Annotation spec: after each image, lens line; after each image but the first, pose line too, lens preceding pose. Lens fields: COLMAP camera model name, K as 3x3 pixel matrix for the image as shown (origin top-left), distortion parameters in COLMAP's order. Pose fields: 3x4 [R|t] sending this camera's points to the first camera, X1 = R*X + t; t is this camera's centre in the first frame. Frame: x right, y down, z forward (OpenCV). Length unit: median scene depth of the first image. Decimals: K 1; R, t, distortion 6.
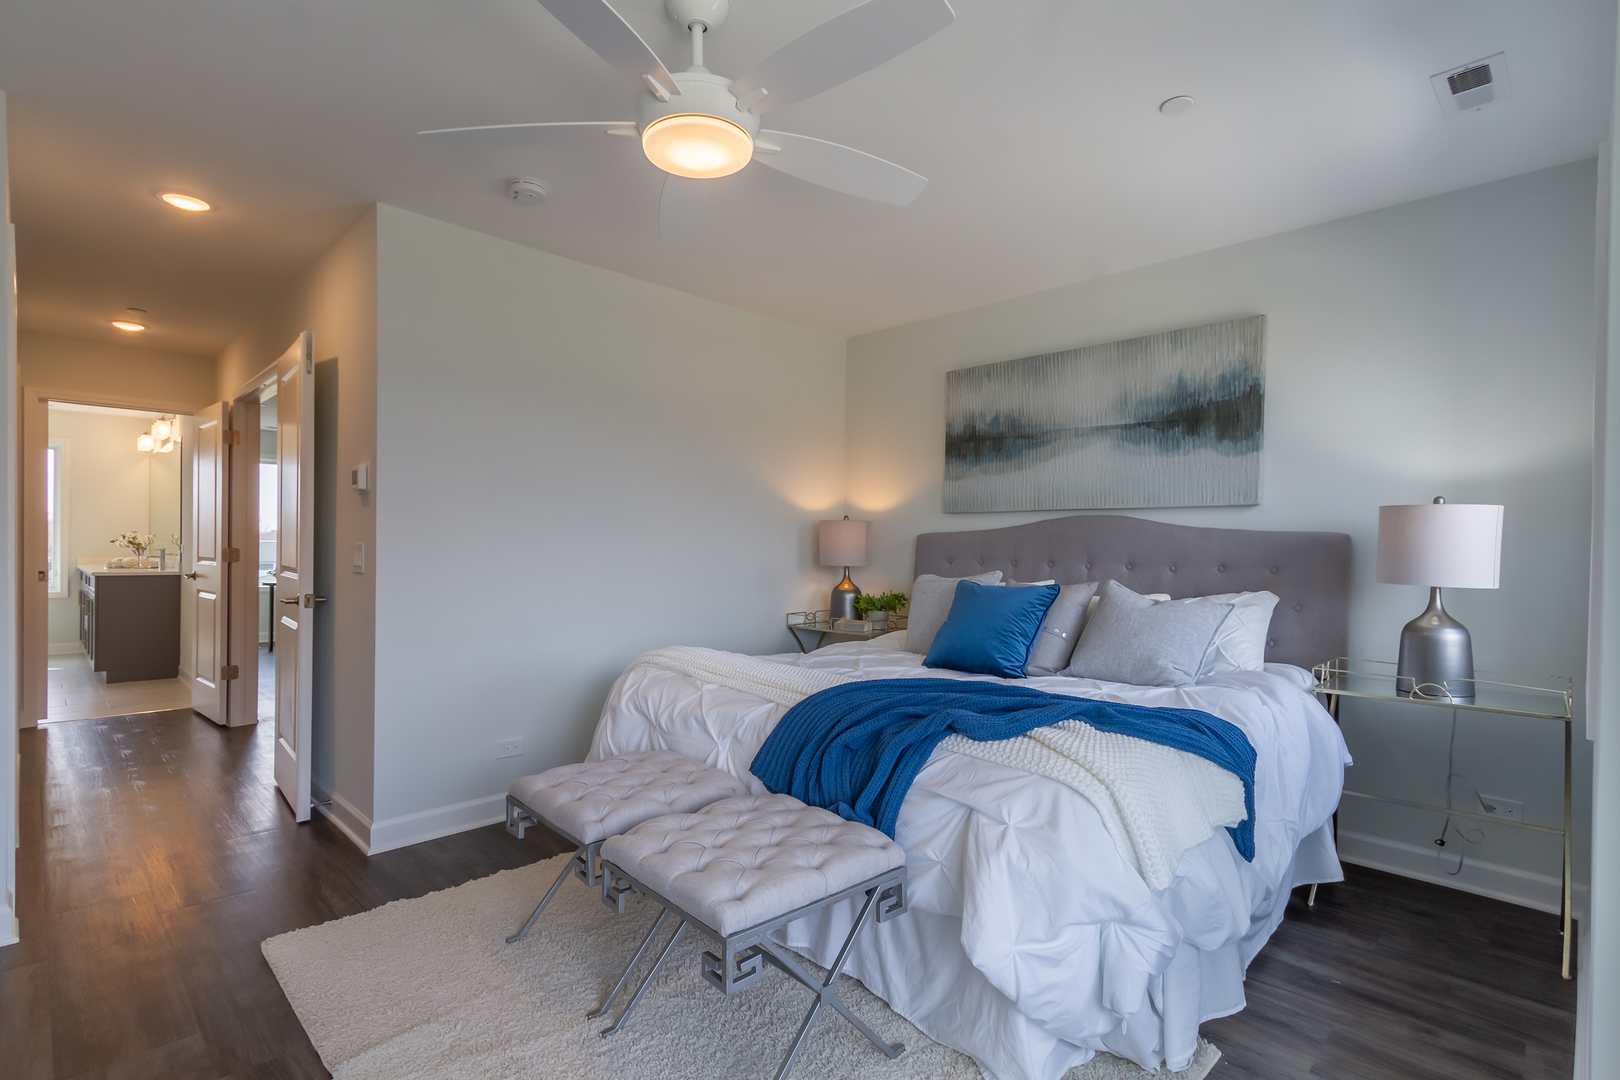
lens RADIAL K [[753.5, 0, 801.2], [0, 753.5, 550.9], [0, 0, 1]] dist [0.004929, -0.000096]
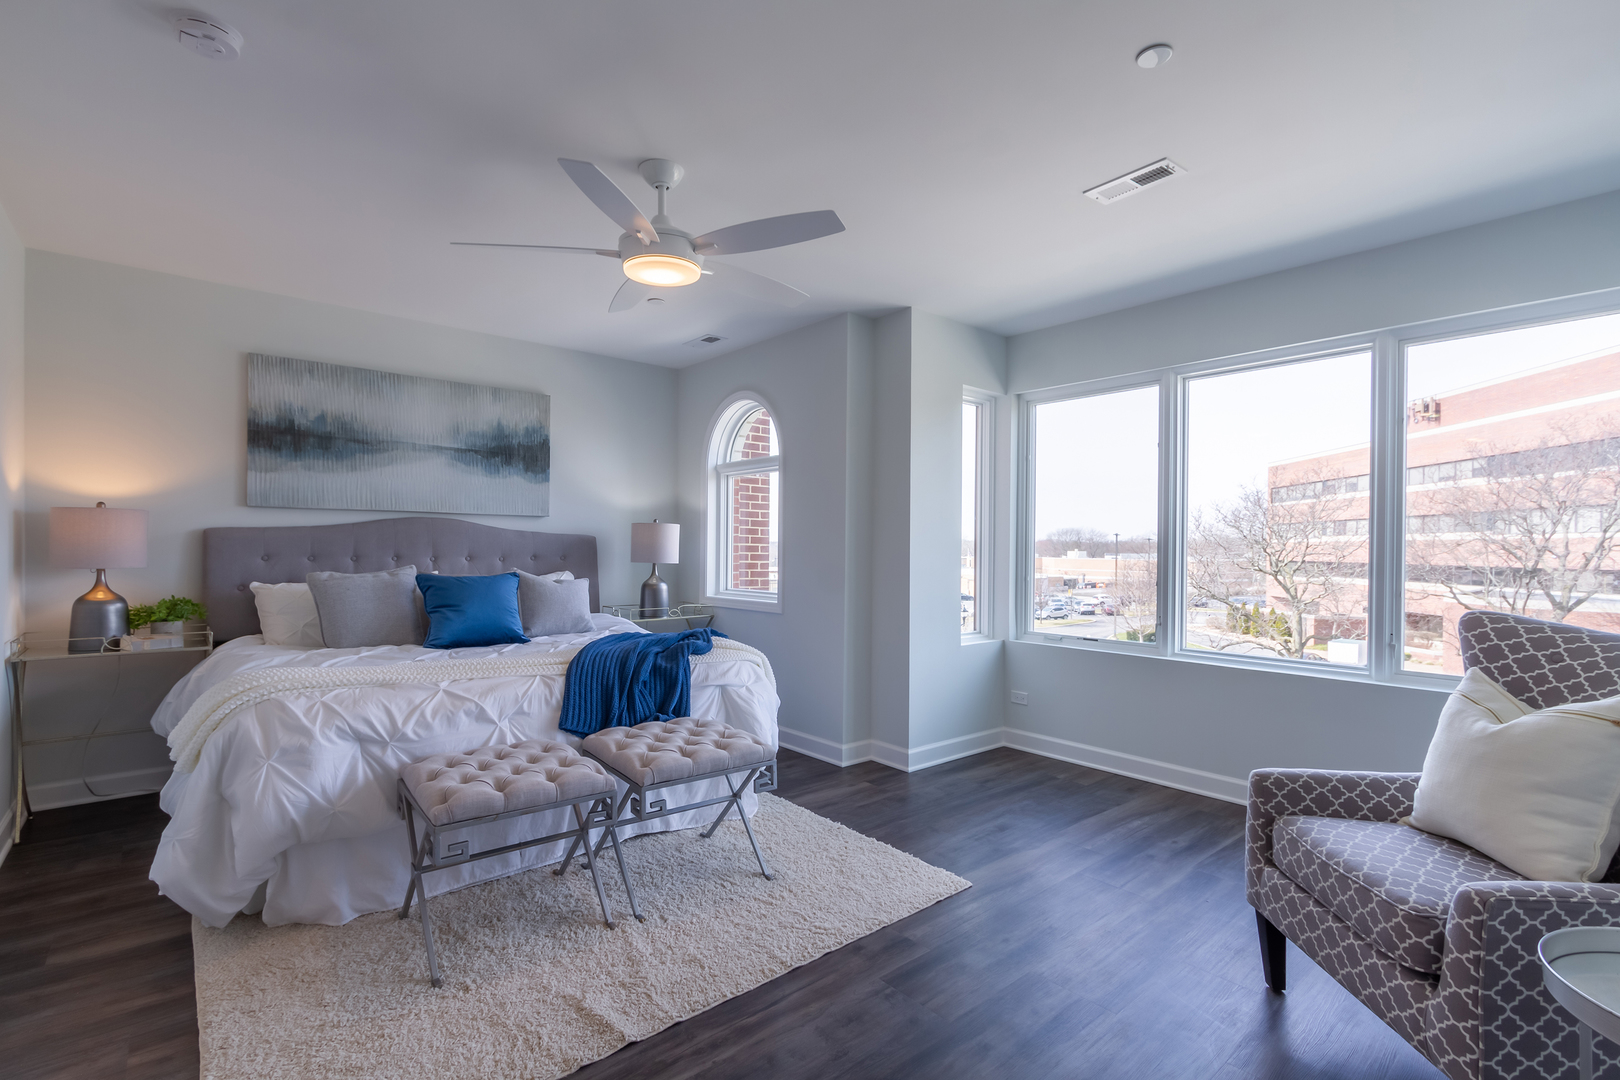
lens RADIAL K [[753.5, 0, 799.8], [0, 753.5, 541.8], [0, 0, 1]] dist [0.004929, -0.000096]
pose [[0.105090, -0.008433, 0.994427, -0.782987], [-0.006706, 0.999935, 0.009188, -0.023312], [-0.994440, -0.007634, 0.105027, 0.279684]]
